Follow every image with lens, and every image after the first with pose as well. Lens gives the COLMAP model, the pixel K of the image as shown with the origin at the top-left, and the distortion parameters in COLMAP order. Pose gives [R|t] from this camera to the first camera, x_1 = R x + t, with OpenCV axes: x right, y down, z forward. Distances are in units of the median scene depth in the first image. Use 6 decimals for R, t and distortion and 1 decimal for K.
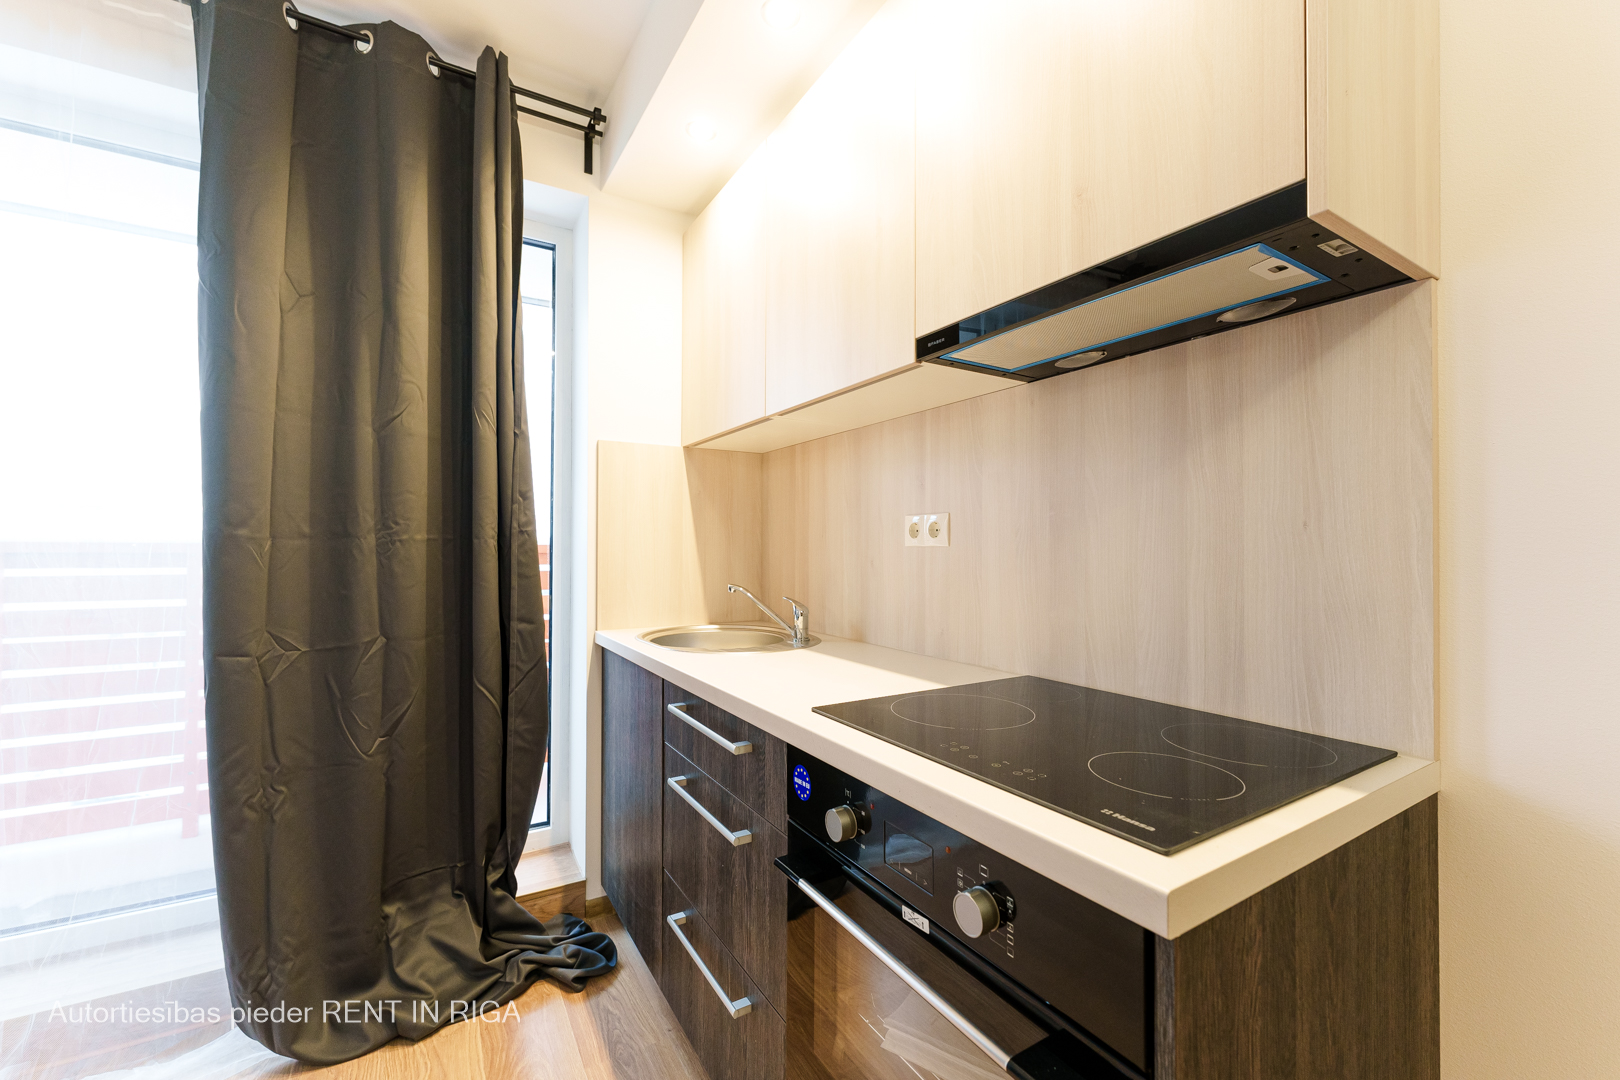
lens RADIAL K [[648.9, 0, 811.6], [0, 648.9, 546.6], [0, 0, 1]] dist [0.000332, 0.000047]
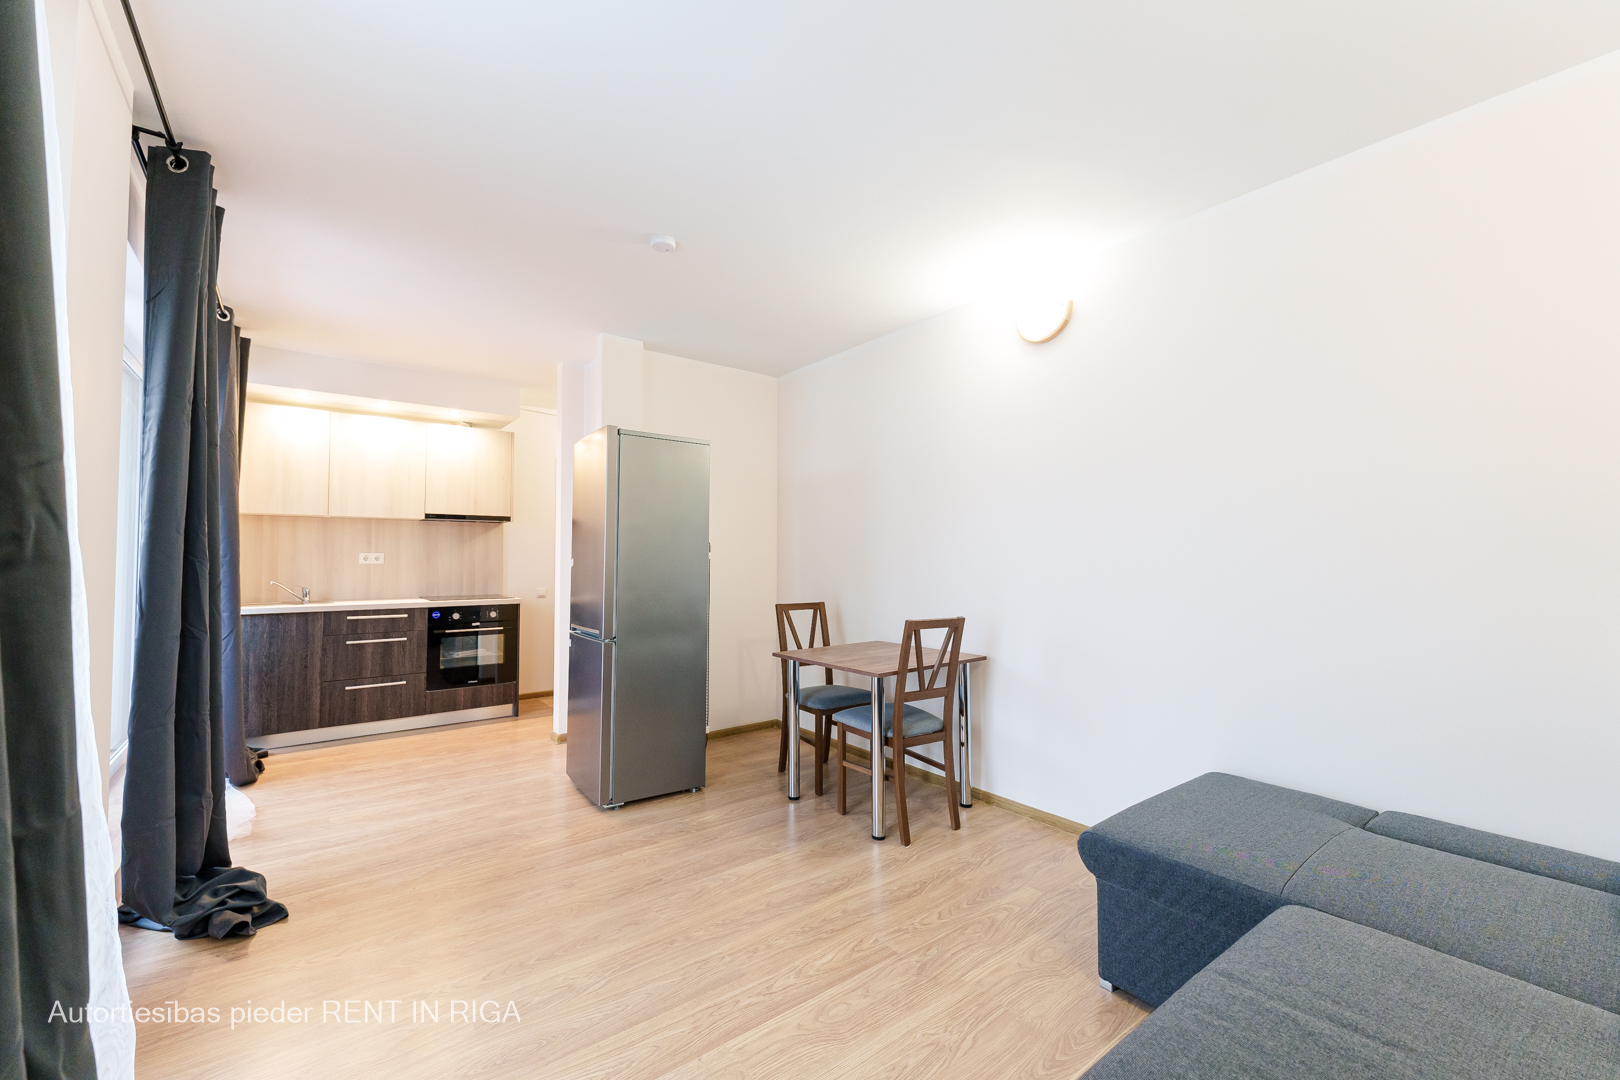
lens RADIAL K [[648.9, 0, 807.3], [0, 648.9, 544.7], [0, 0, 1]] dist [0.000332, 0.000047]
pose [[-0.118601, 0.019567, 0.992749, -4.262655], [-0.003641, 0.999791, -0.020140, -0.046541], [-0.992935, -0.006003, -0.118505, -0.935685]]
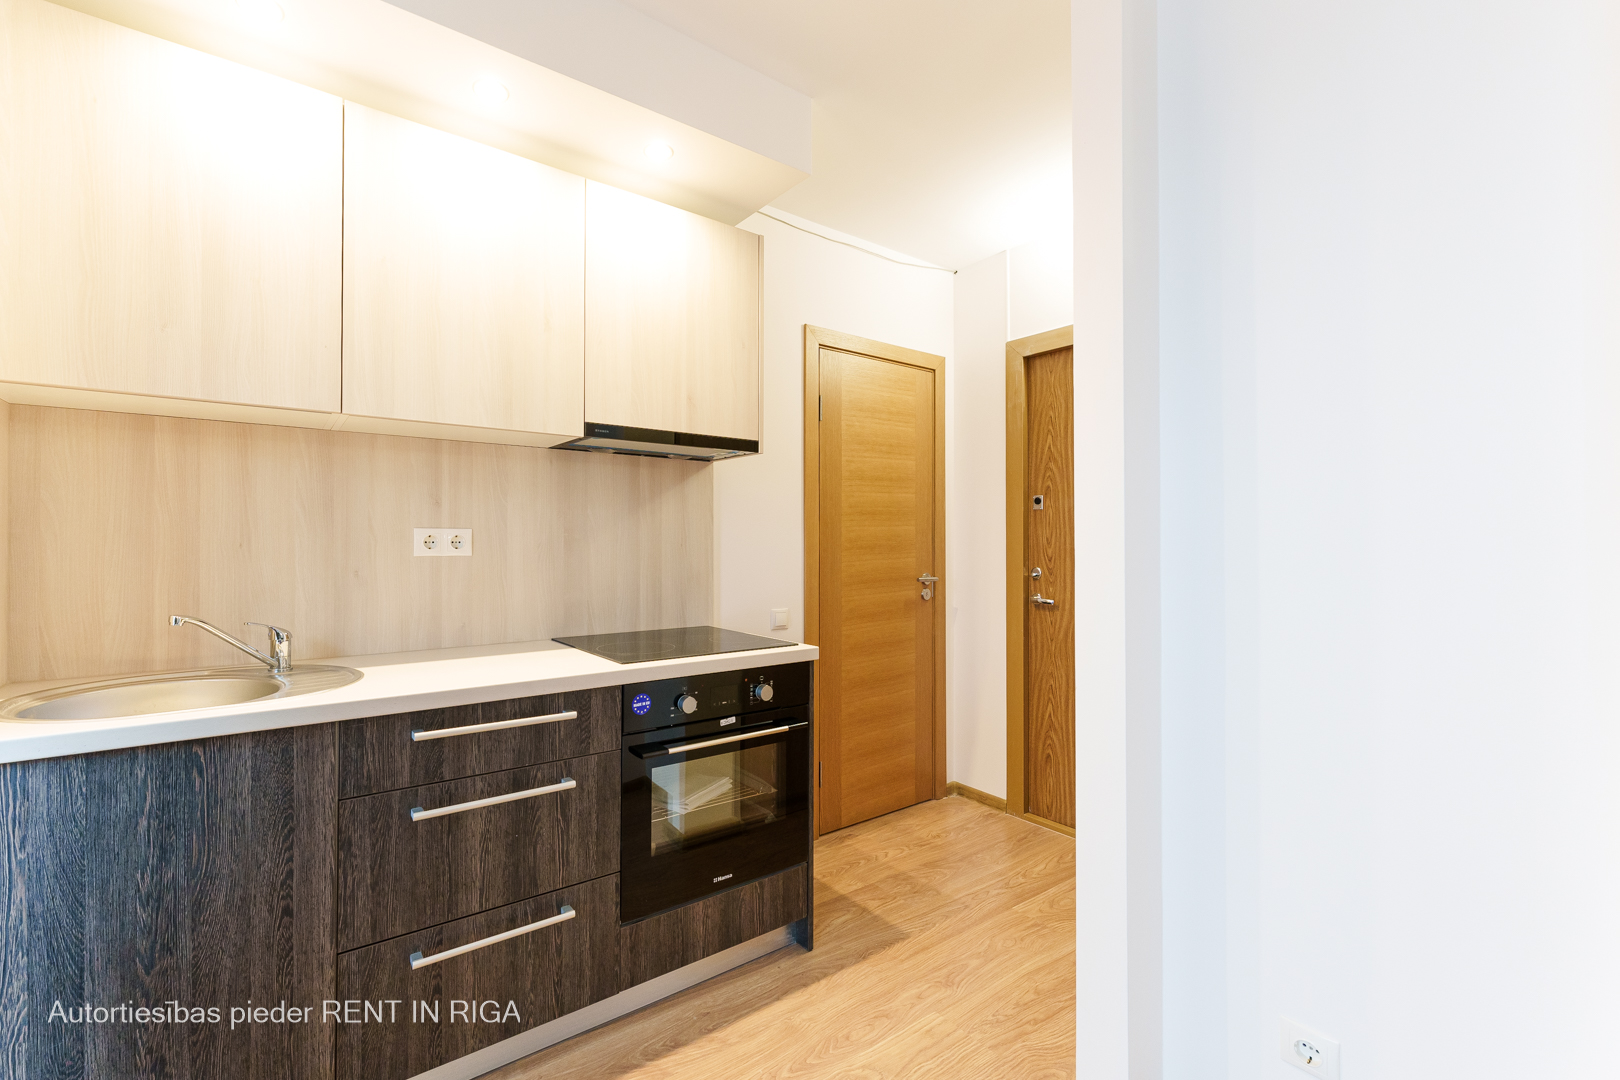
lens RADIAL K [[689.2, 0, 757.5], [0, 689.2, 543.6], [0, 0, 1]] dist [-0.003135, -0.000142]
pose [[-0.080929, -0.004332, 0.996710, -1.511124], [-0.005291, 0.999978, 0.003917, -0.040944], [-0.996706, -0.004956, -0.080950, 0.730965]]
